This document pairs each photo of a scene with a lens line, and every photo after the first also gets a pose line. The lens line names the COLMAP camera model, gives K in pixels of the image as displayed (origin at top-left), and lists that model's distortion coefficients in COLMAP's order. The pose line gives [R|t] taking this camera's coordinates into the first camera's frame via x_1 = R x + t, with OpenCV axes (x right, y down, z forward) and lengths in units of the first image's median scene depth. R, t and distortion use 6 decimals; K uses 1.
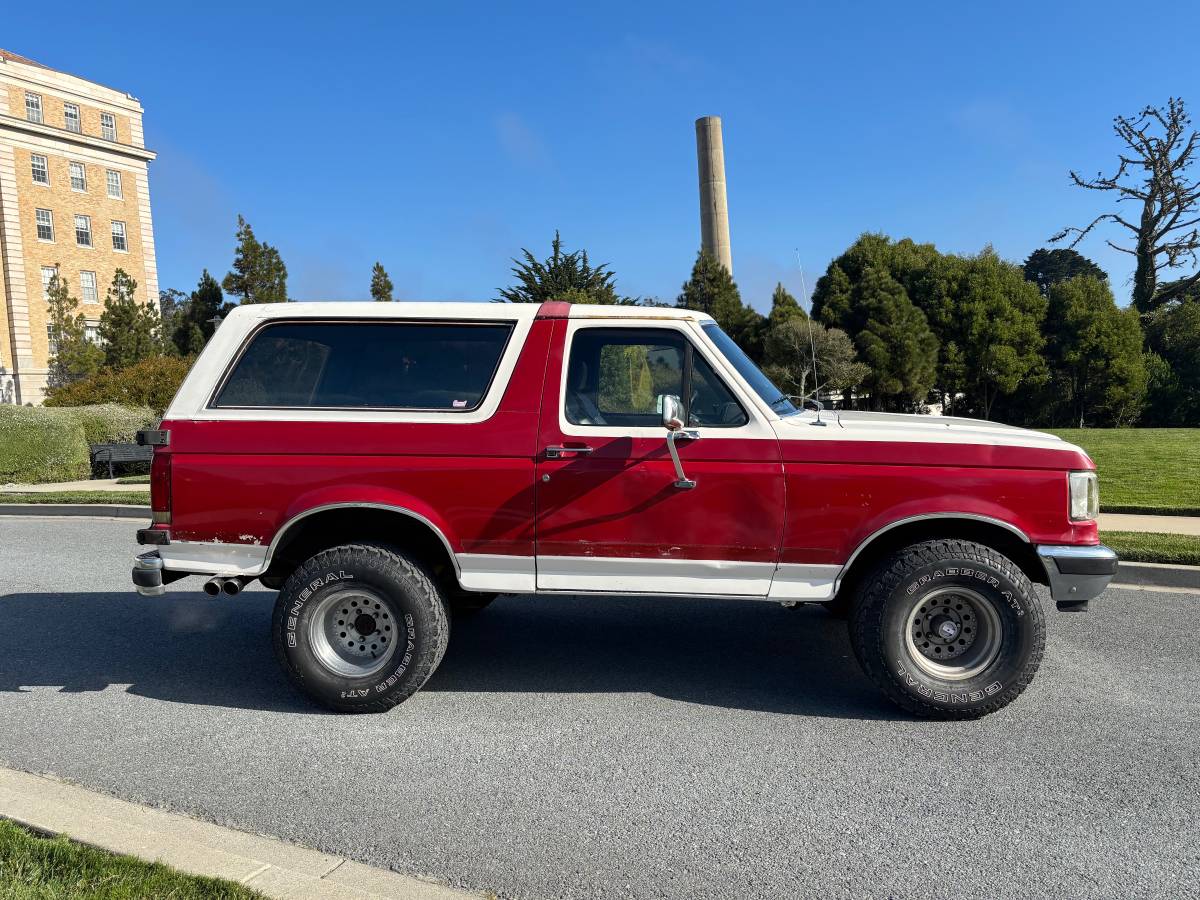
lens RADIAL K [[959.1, 0, 603.2], [0, 959.1, 447.3], [0, 0, 1]] dist [0.062485, -0.070202]
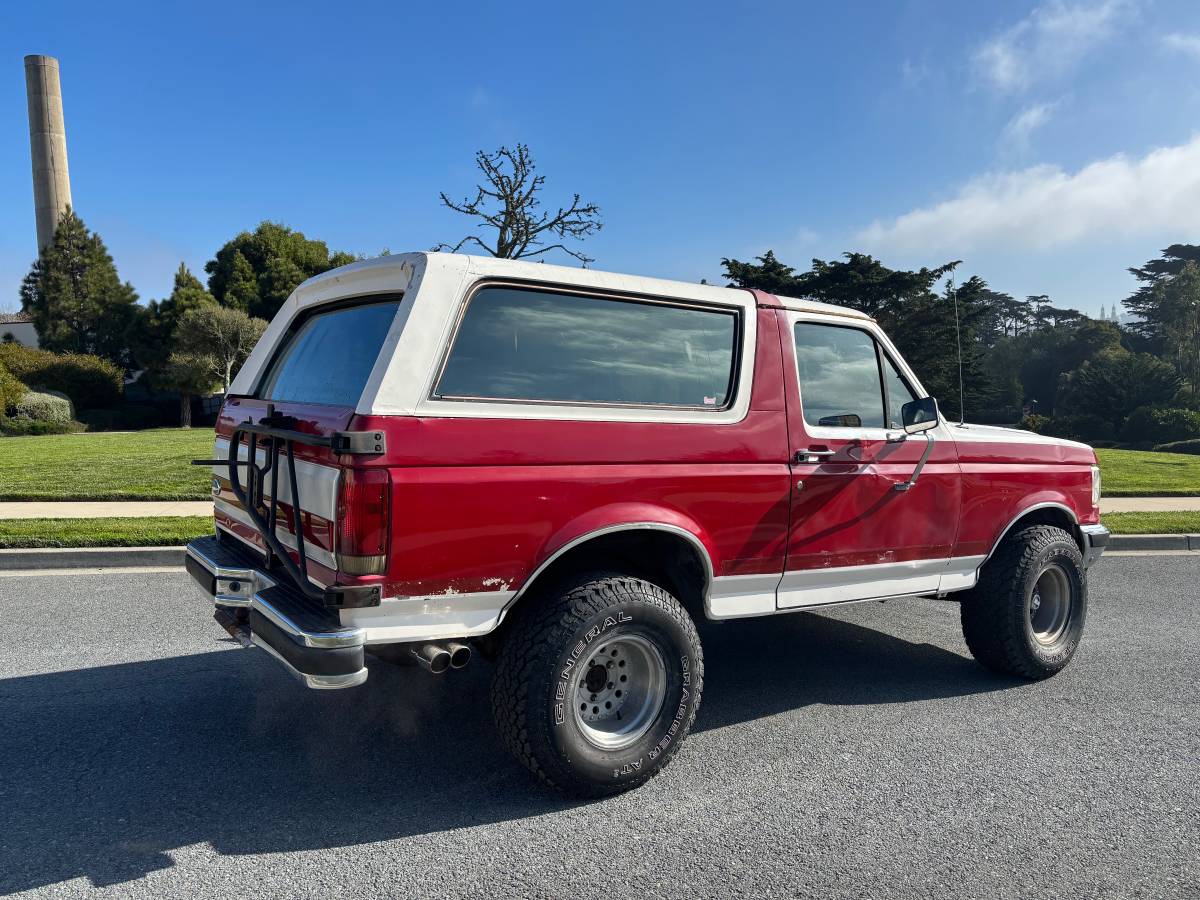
lens RADIAL K [[947.9, 0, 600.0], [0, 947.9, 450.0], [0, 0, 1]] dist [0.110890, -0.141443]
pose [[0.777676, -0.011119, 0.628567, -0.077810], [0.005853, 0.999928, 0.010446, -0.001144], [-0.628638, -0.004445, 0.777685, 0.042144]]
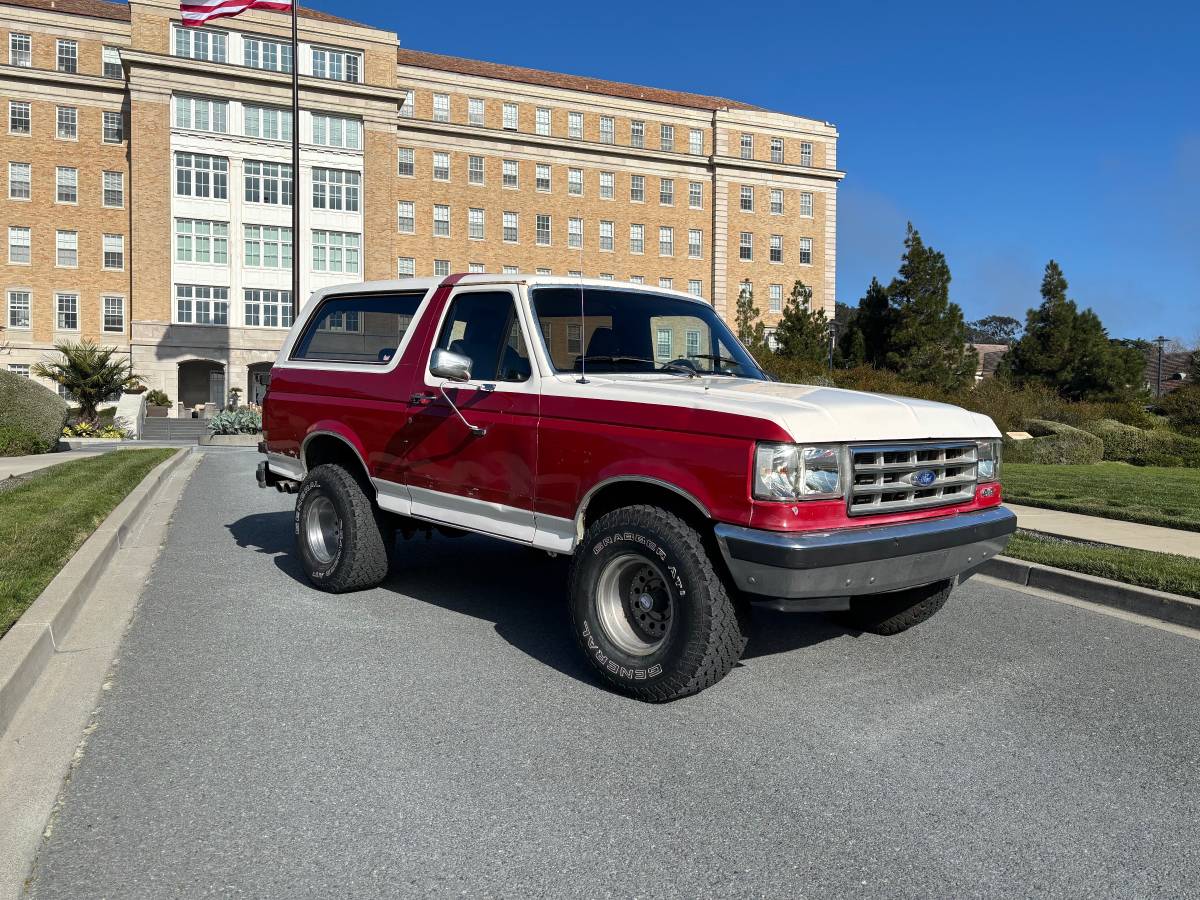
lens RADIAL K [[959.1, 0, 603.2], [0, 959.1, 447.3], [0, 0, 1]] dist [0.062485, -0.070202]
pose [[0.752661, 0.070597, -0.654612, 0.074312], [-0.075670, 0.996922, 0.020510, 0.001821], [0.654045, 0.034097, 0.755686, 0.020678]]
